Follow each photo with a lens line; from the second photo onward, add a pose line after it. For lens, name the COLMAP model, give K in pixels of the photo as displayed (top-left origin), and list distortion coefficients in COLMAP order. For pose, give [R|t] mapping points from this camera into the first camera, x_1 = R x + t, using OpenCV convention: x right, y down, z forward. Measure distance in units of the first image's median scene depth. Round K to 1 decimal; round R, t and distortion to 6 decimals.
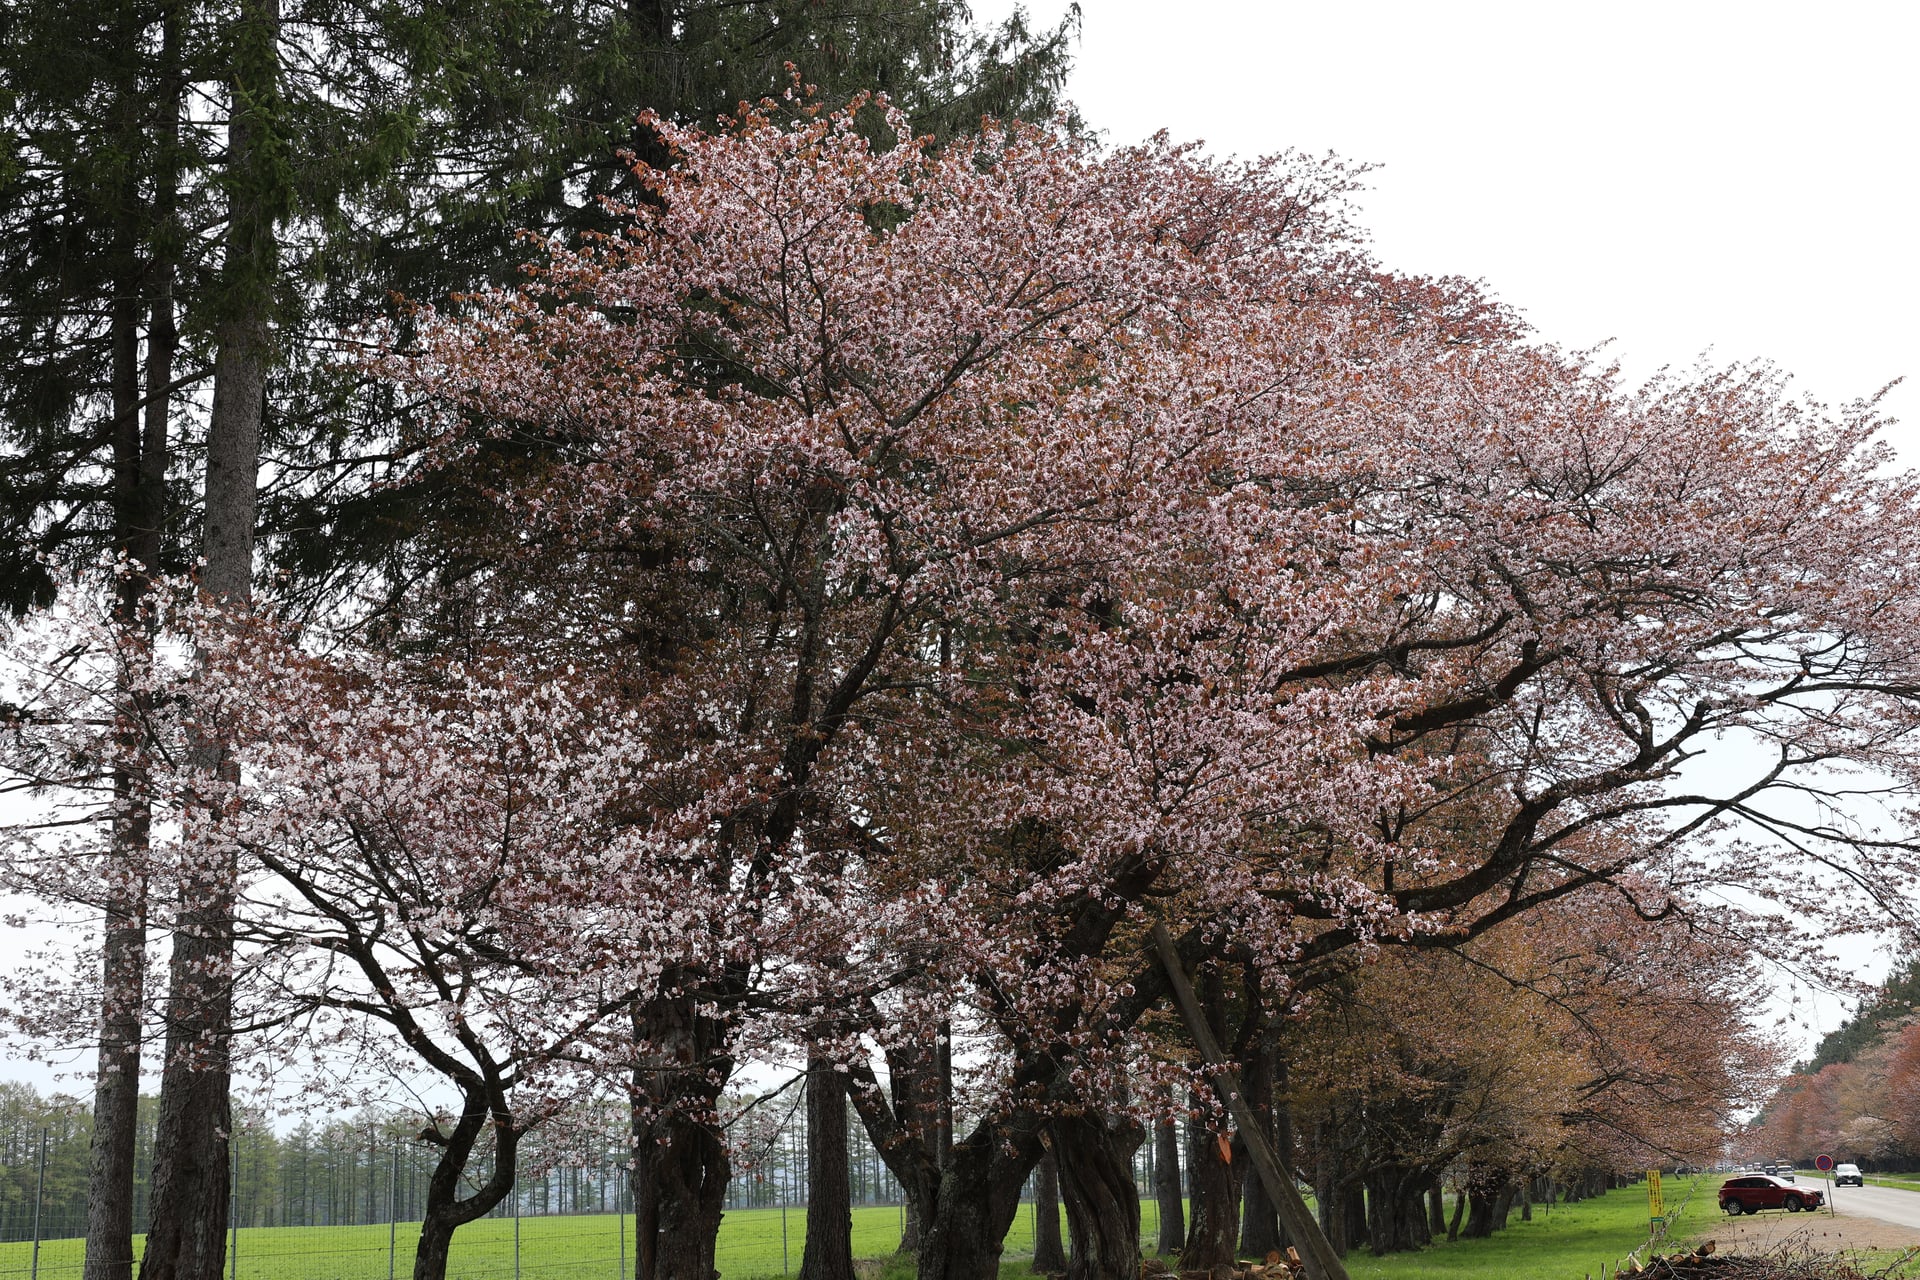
lens RADIAL K [[2274.9, 0, 960.0], [0, 2274.9, 640.0], [0, 0, 1]] dist [-0.011888, -0.018591]
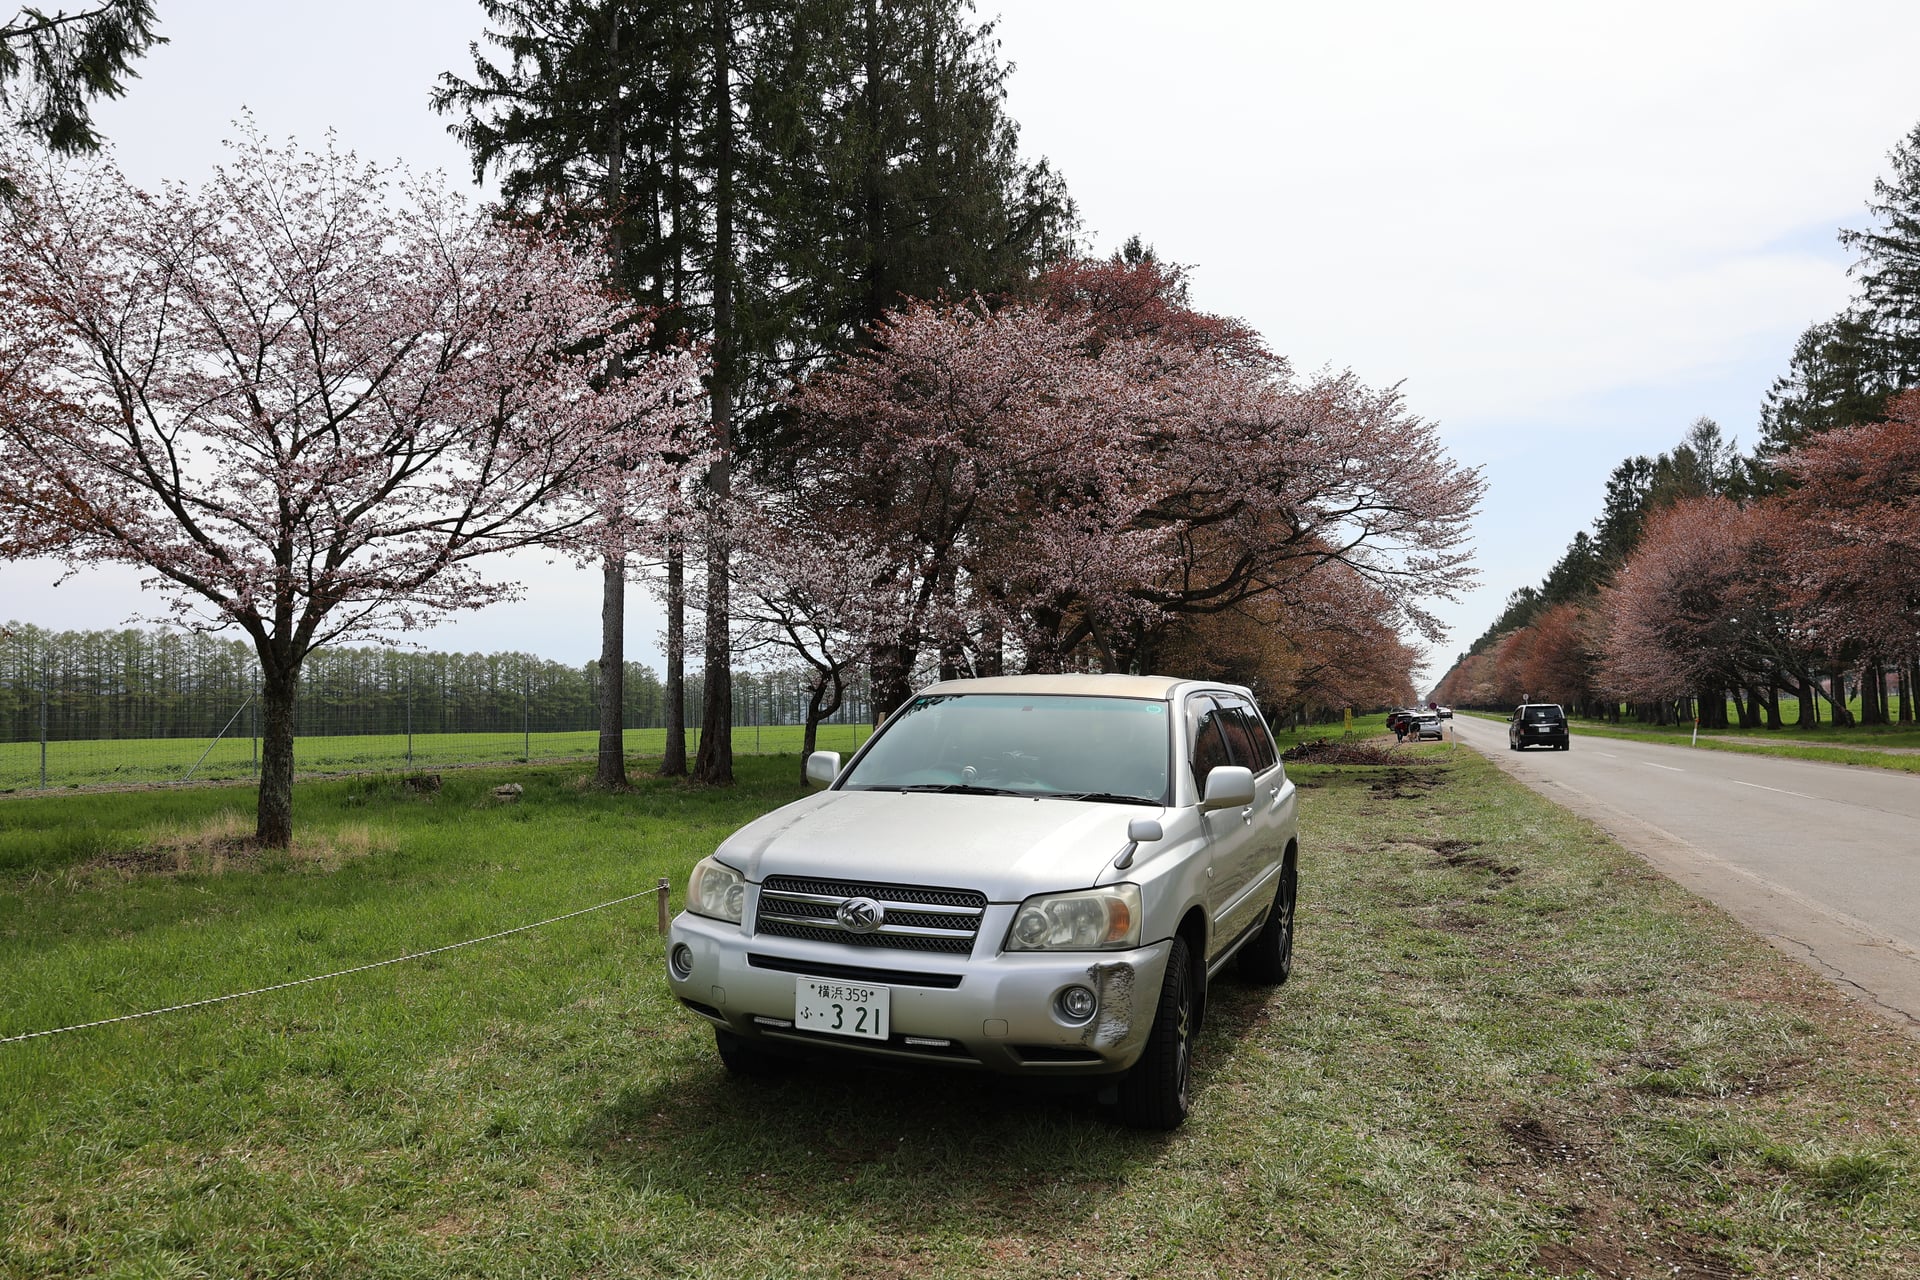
lens RADIAL K [[1150.1, 0, 960.0], [0, 1150.1, 640.0], [0, 0, 1]] dist [-0.000288, 0.000066]
pose [[0.998592, 0.006732, -0.052616, 0.017261], [0.002474, 0.984926, 0.172959, -0.060199], [0.052988, -0.172846, 0.983523, -0.262294]]
